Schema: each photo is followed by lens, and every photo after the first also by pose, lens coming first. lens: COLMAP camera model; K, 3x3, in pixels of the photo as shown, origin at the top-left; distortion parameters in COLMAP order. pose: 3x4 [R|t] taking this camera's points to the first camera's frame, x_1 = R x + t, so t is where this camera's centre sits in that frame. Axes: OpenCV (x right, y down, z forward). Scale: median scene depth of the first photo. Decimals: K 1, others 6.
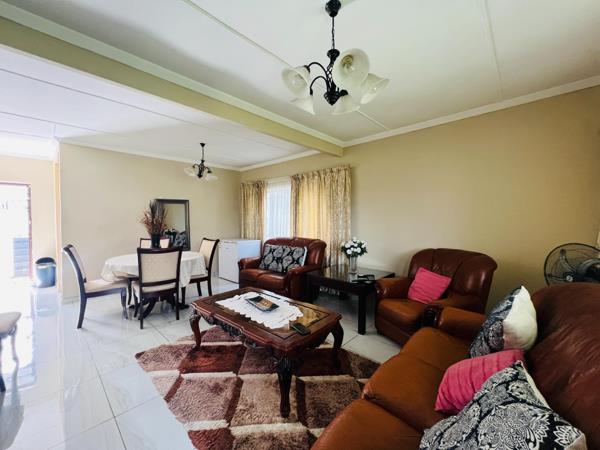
lens RADIAL K [[240.3, 0, 298.9], [0, 240.3, 223.6], [0, 0, 1]] dist [-0.001758, 0.001114]
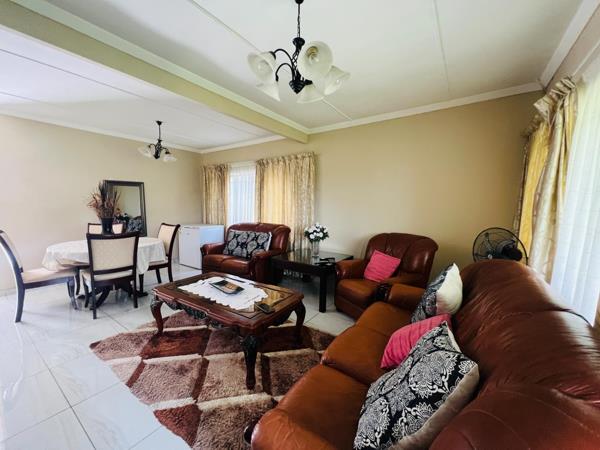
lens RADIAL K [[240.3, 0, 298.9], [0, 240.3, 223.6], [0, 0, 1]] dist [-0.001758, 0.001114]
pose [[0.989118, 0.002287, 0.147105, -0.002341], [-0.010803, 0.998309, 0.057119, 0.002493], [-0.146726, -0.058086, 0.987470, -0.026135]]
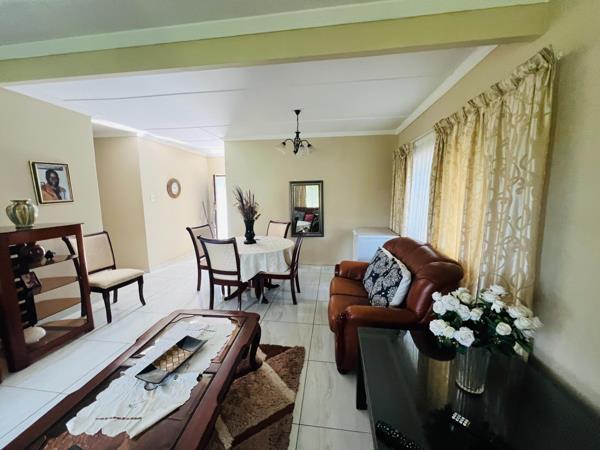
lens RADIAL K [[240.3, 0, 298.9], [0, 240.3, 223.6], [0, 0, 1]] dist [-0.001758, 0.001114]
pose [[0.579877, 0.099125, -0.808651, 0.384283], [-0.012654, 0.993547, 0.112715, -0.069036], [0.814606, -0.055129, 0.577389, 0.710074]]
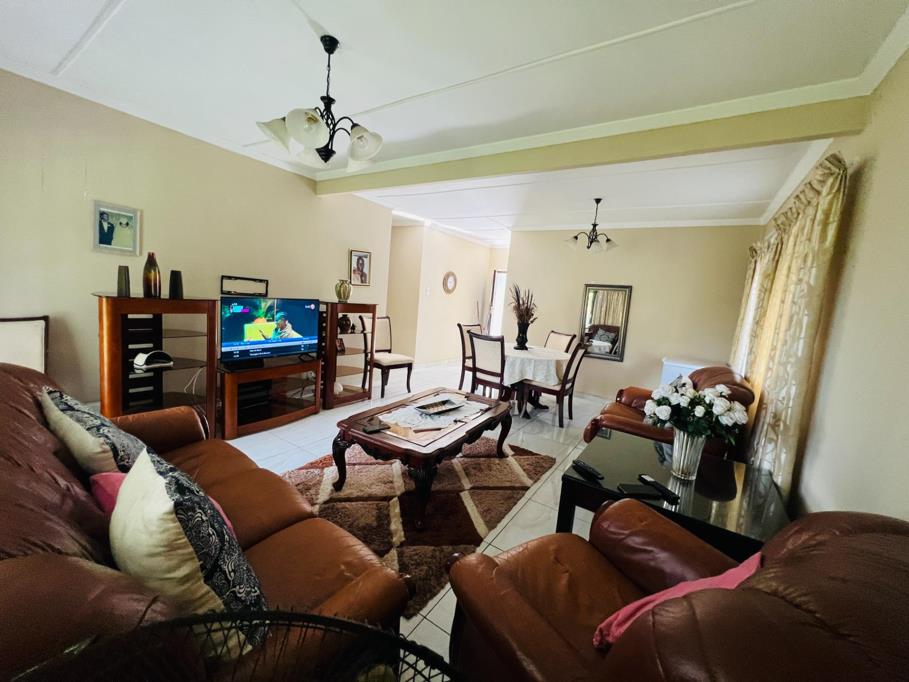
lens RADIAL K [[364.0, 0, 452.9], [0, 364.0, 338.9], [0, 0, 1]] dist [-0.001758, 0.001114]
pose [[0.166922, 0.133168, -0.976936, 0.775500], [-0.110259, 0.987143, 0.115720, -0.029944], [0.979786, 0.088400, 0.179459, 0.620533]]
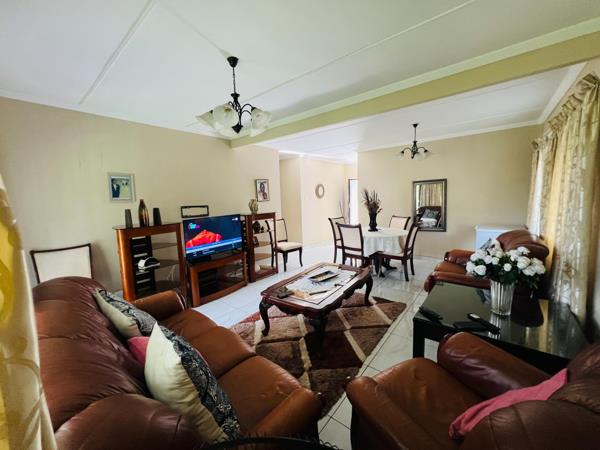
lens RADIAL K [[240.3, 0, 298.9], [0, 240.3, 223.6], [0, 0, 1]] dist [-0.001758, 0.001114]
pose [[0.073893, 0.107542, -0.991451, 0.787142], [0.009872, 0.994041, 0.108559, -0.055466], [0.997217, -0.017809, 0.072391, 0.607394]]
